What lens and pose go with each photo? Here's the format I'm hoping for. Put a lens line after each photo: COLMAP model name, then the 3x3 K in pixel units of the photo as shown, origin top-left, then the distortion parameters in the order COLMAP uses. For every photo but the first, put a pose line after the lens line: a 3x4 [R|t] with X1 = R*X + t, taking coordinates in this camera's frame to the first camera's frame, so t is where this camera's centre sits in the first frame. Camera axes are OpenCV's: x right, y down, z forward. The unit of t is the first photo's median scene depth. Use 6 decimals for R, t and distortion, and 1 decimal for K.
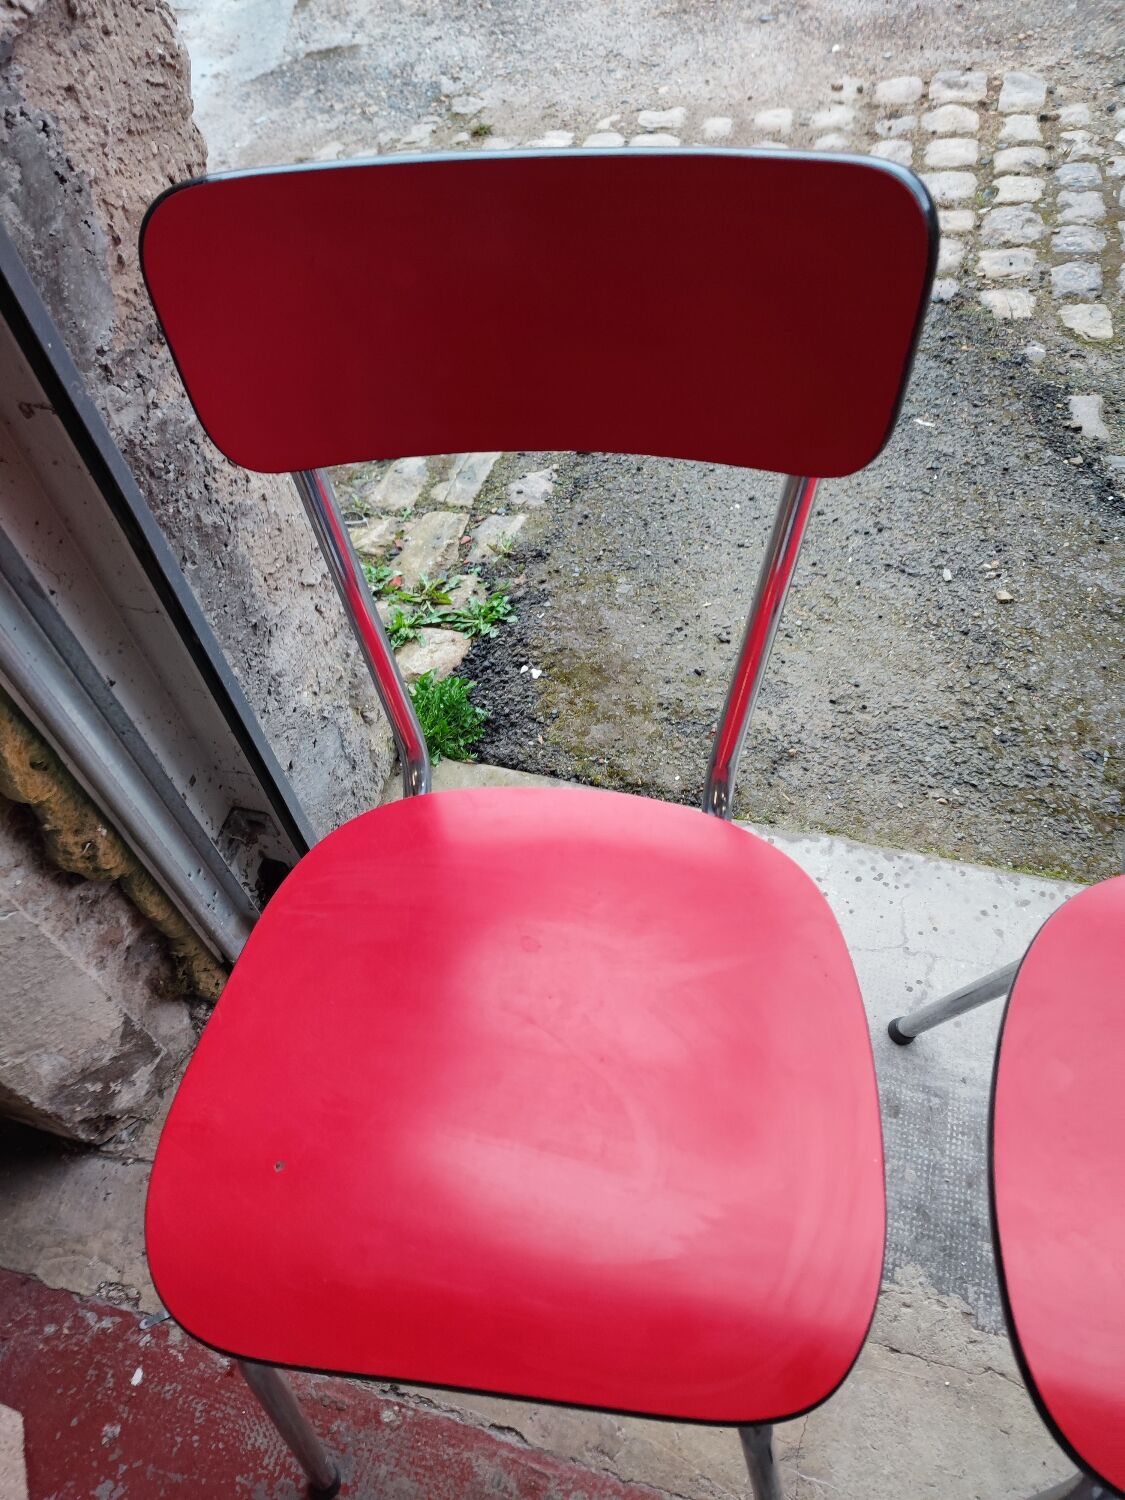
lens RADIAL K [[1085.9, 0, 559.4], [0, 1085.9, 738.6], [0, 0, 1]] dist [0.044410, -0.053245]
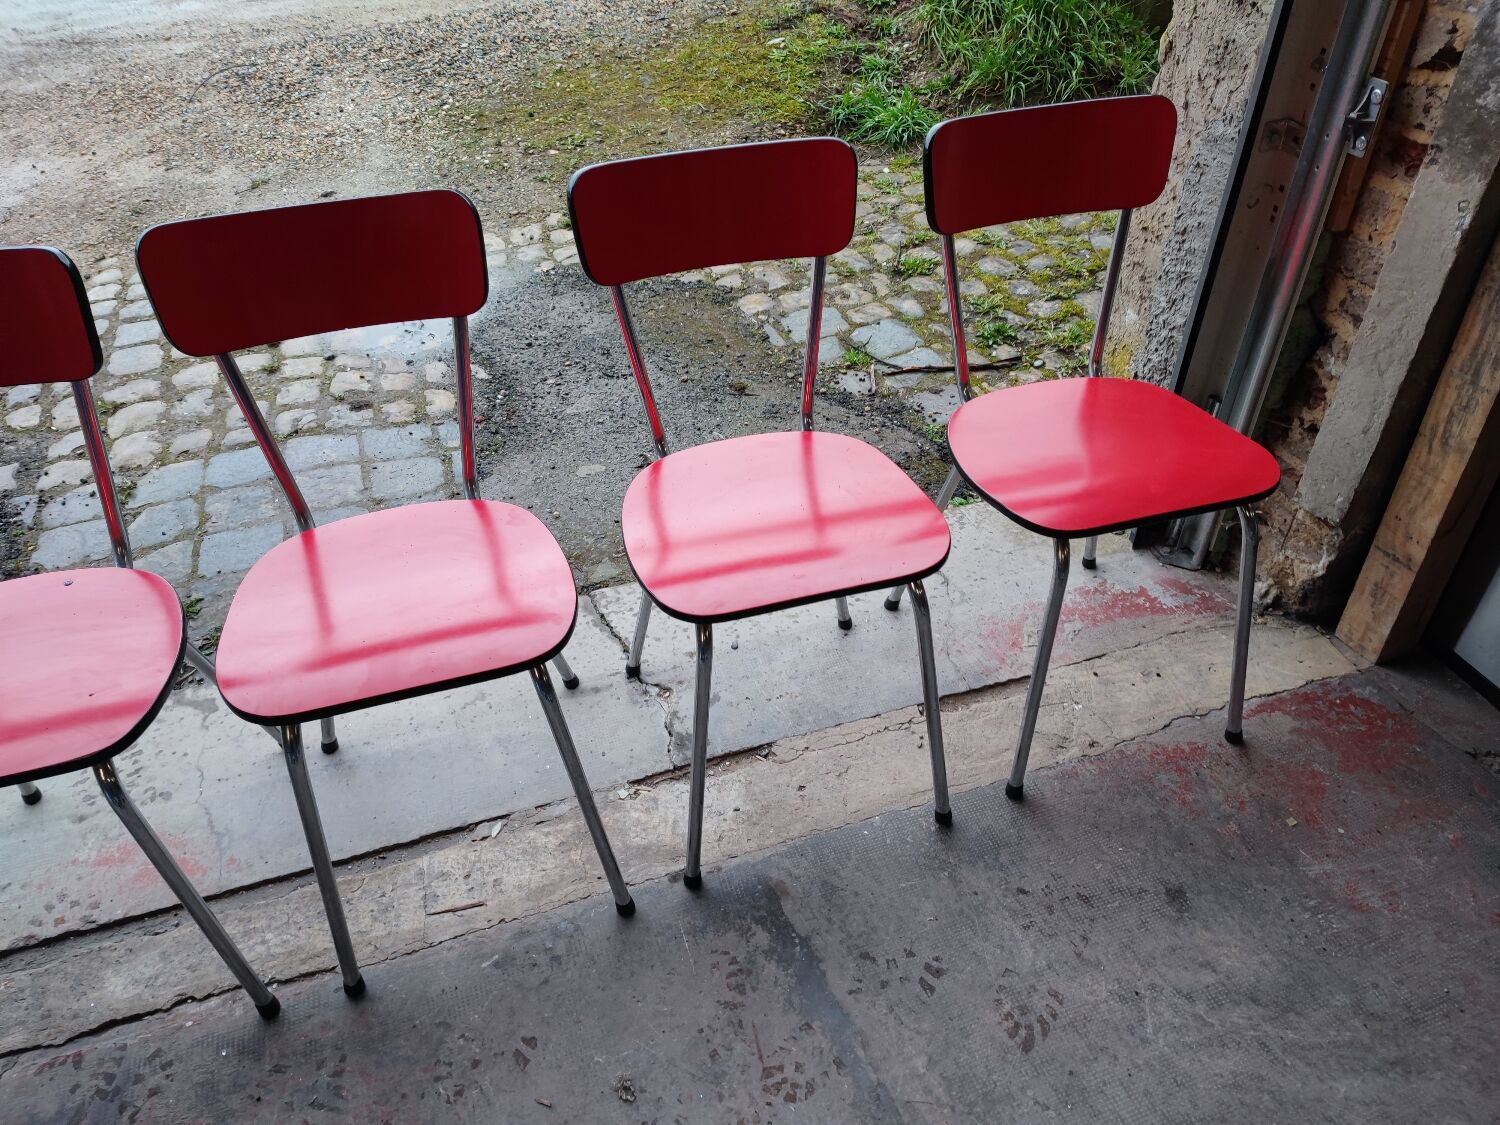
lens RADIAL K [[1085.9, 0, 755.5], [0, 1085.9, 566.6], [0, 0, 1]] dist [0.044410, -0.053245]
pose [[0.825743, -0.316438, 0.466922, 0.784550], [0.426265, 0.892213, -0.149180, 0.569179], [-0.369388, 0.322216, 0.871624, -0.719273]]
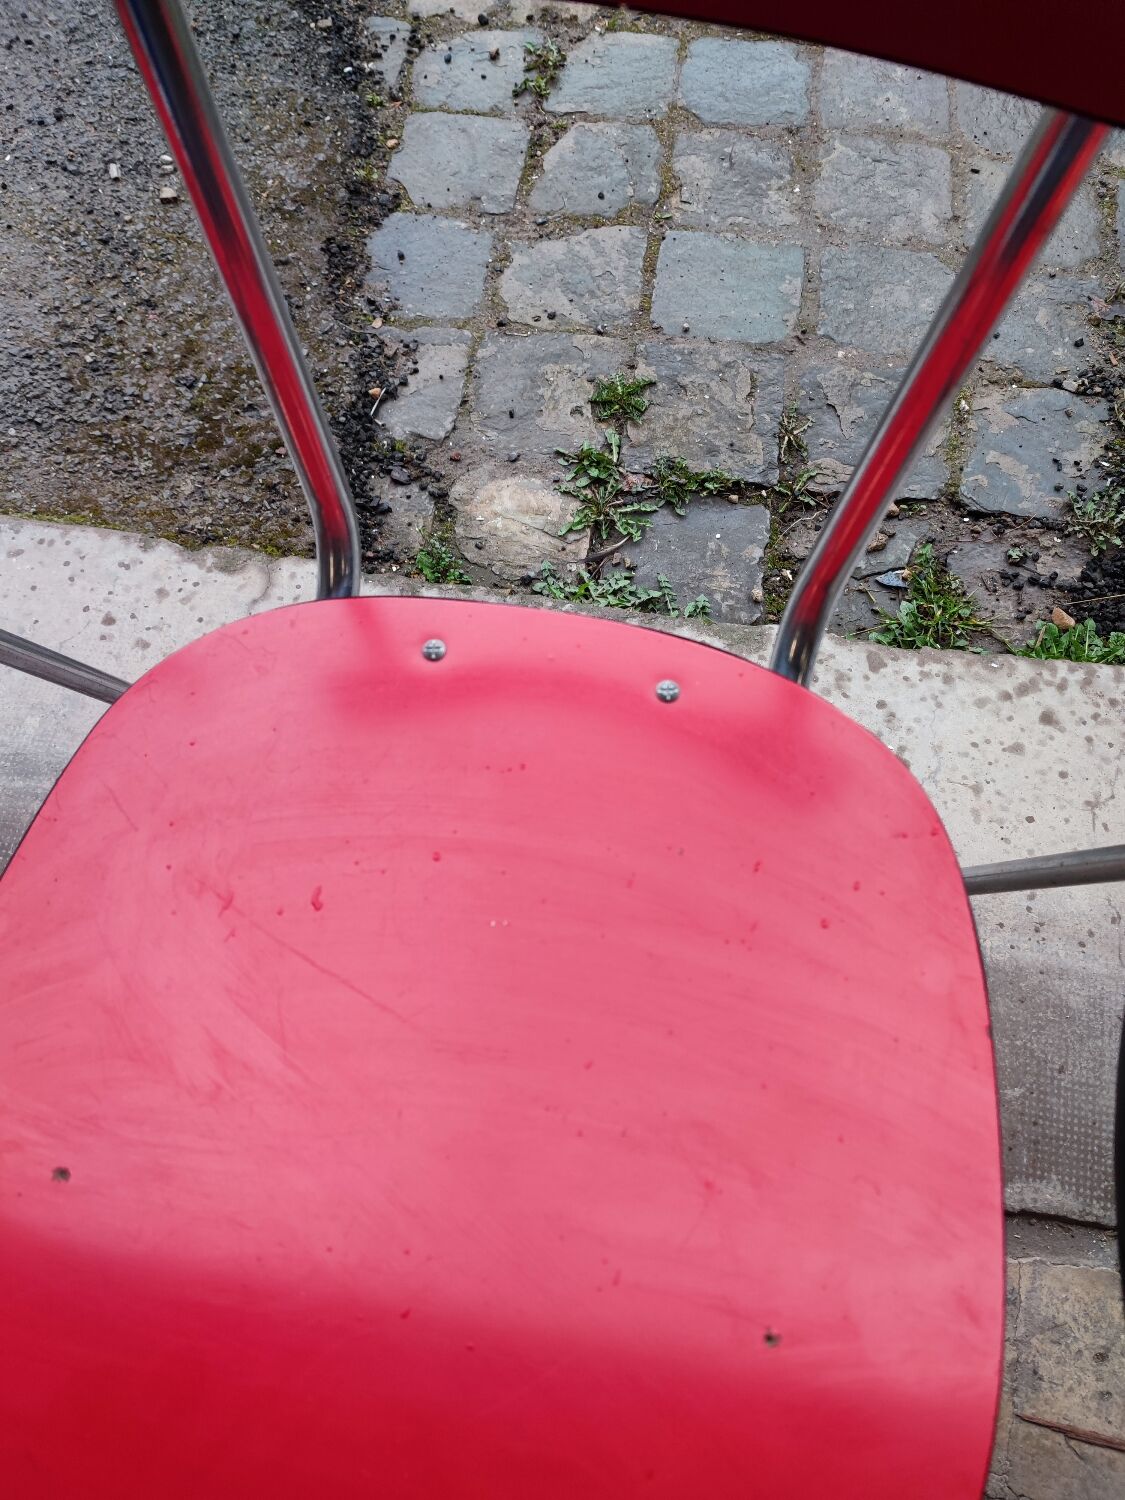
lens RADIAL K [[1094.9, 0, 566.6], [0, 1094.9, 745.6], [0, 0, 1]] dist [0.043677, -0.054047]
pose [[0.989811, -0.094122, 0.106840, 0.657724], [0.063269, 0.962946, 0.262168, 0.083198], [-0.127557, -0.252738, 0.959090, 0.050866]]
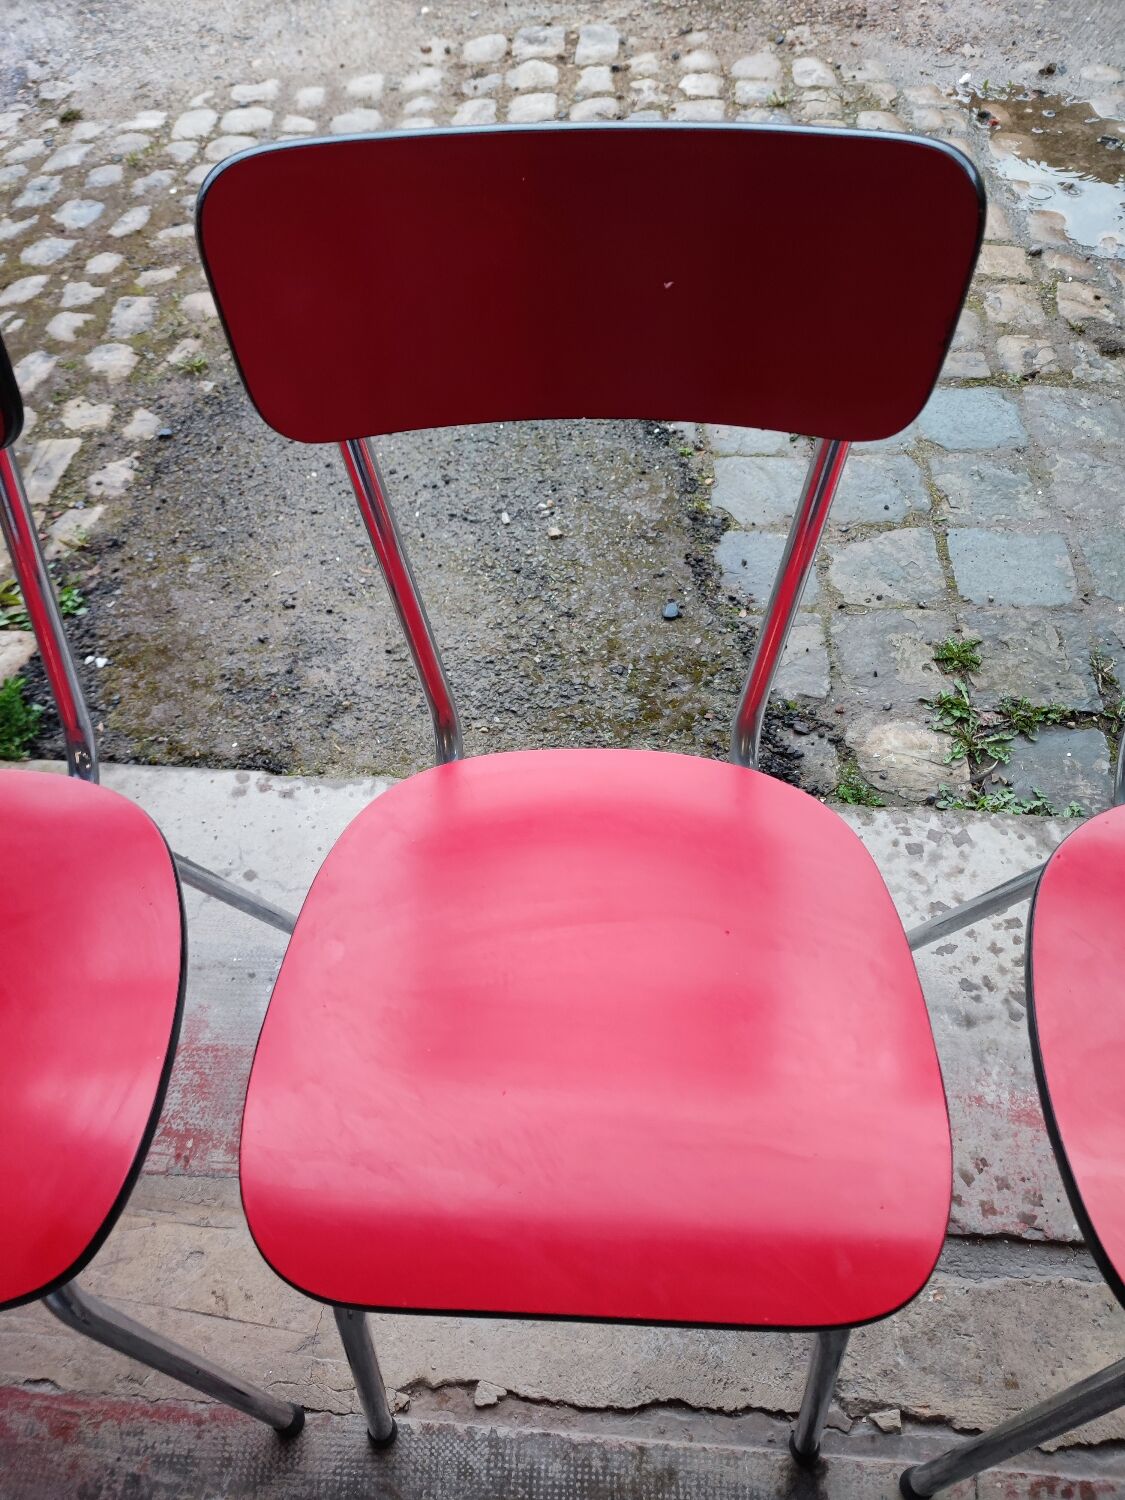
lens RADIAL K [[1094.9, 0, 564.2], [0, 1094.9, 740.8], [0, 0, 1]] dist [0.043677, -0.054047]
pose [[0.977742, -0.144936, 0.151705, 0.254045], [0.140837, 0.989323, 0.037484, 0.037028], [-0.155518, -0.015284, 0.987715, -0.077246]]
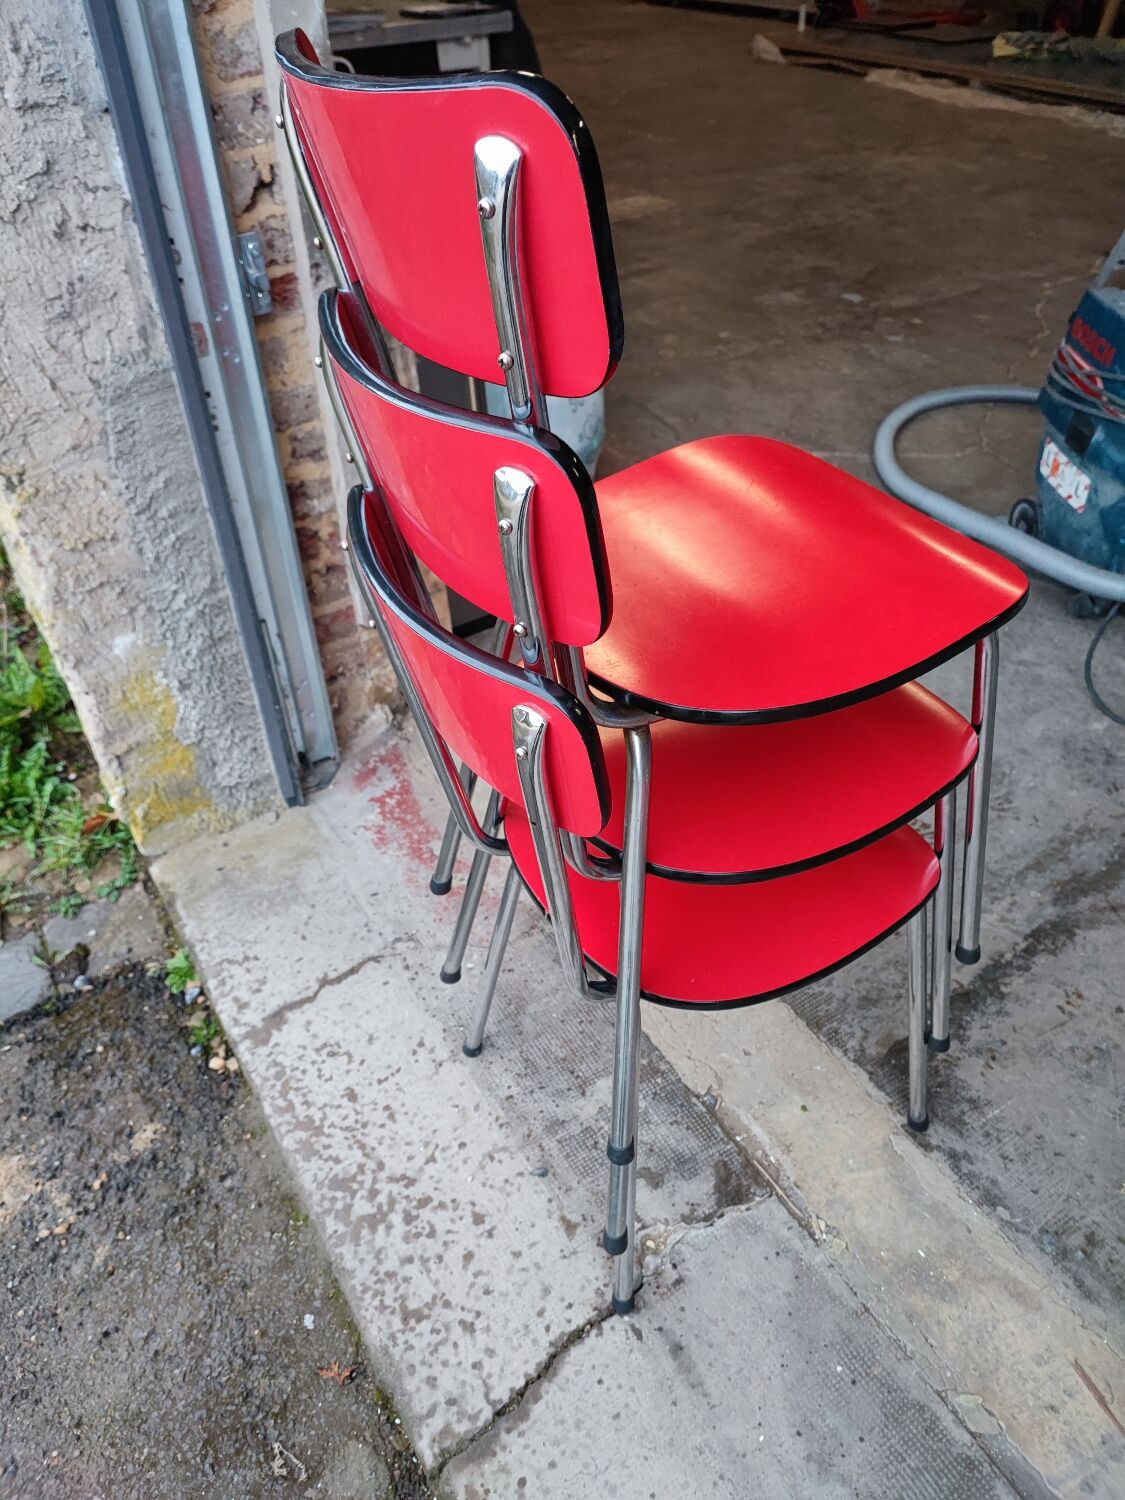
lens RADIAL K [[1085.9, 0, 561.0], [0, 1085.9, 748.3], [0, 0, 1]] dist [0.044410, -0.053245]
pose [[-0.725522, -0.347351, 0.594109, 0.919092], [0.604434, 0.091152, 0.791423, -0.345958], [-0.329056, 0.933295, 0.143818, 0.032701]]
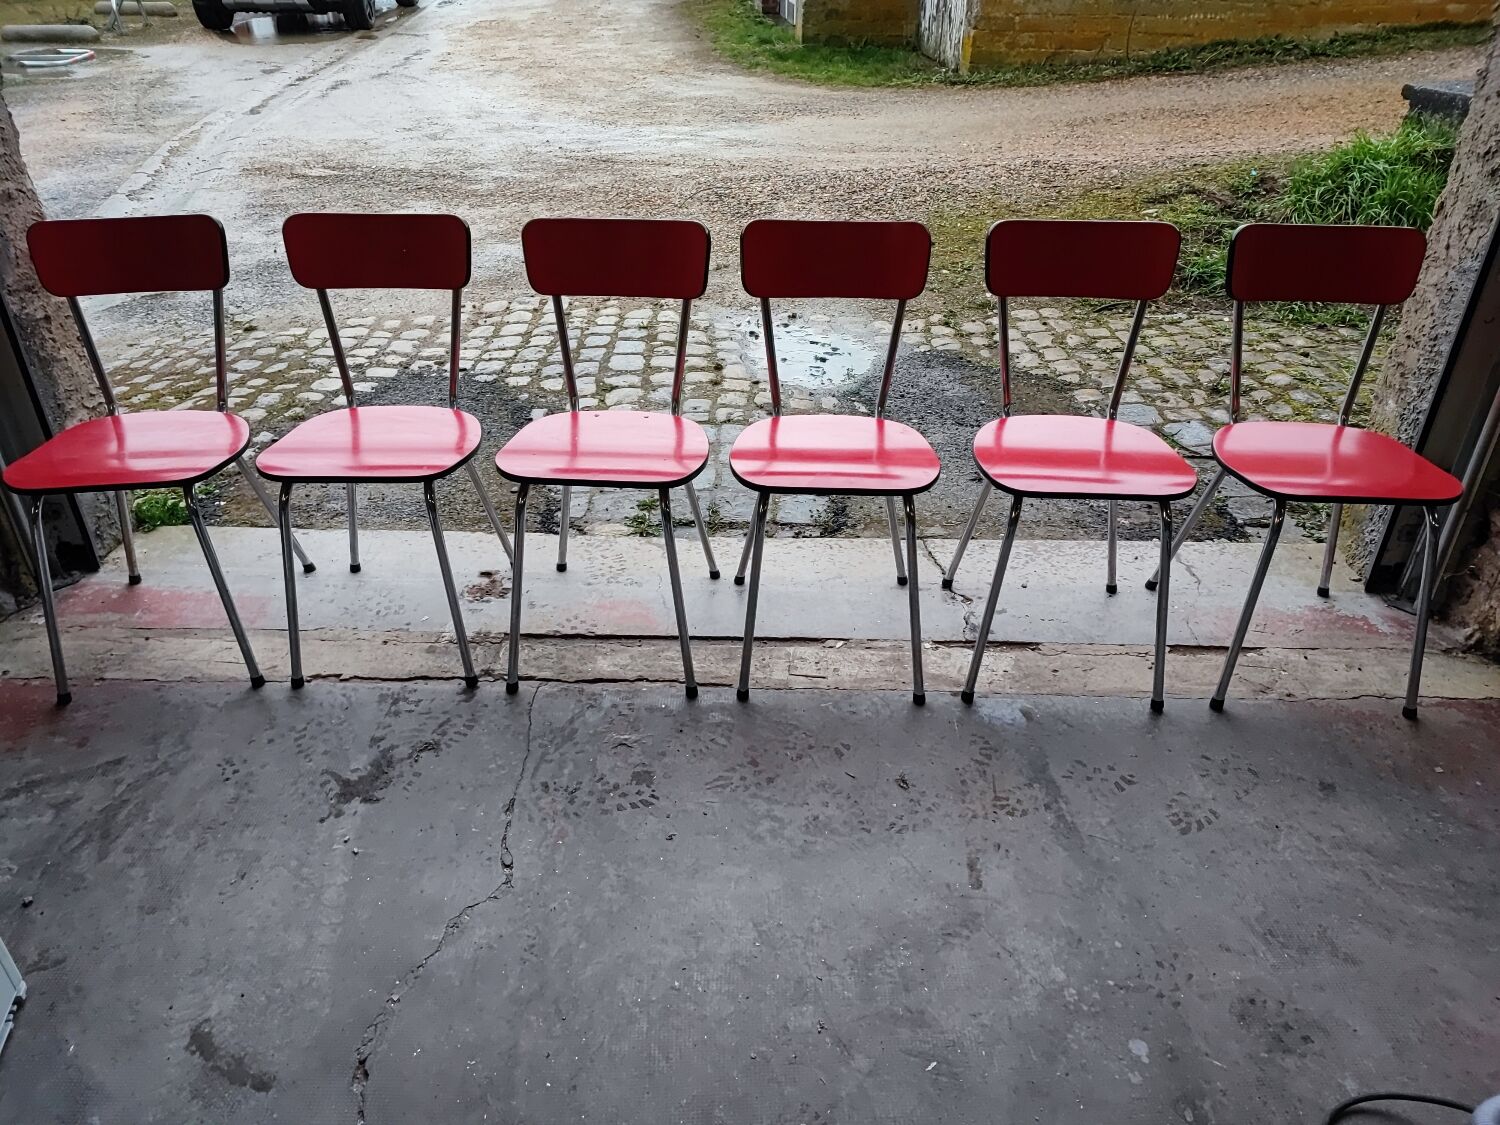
lens RADIAL K [[1085.9, 0, 746.1], [0, 1085.9, 567.3], [0, 0, 1]] dist [0.044410, -0.053245]
pose [[0.965482, -0.062591, 0.252836, 0.434515], [0.153243, 0.921420, -0.357074, 1.013510], [-0.210619, 0.383494, 0.899206, -1.083219]]
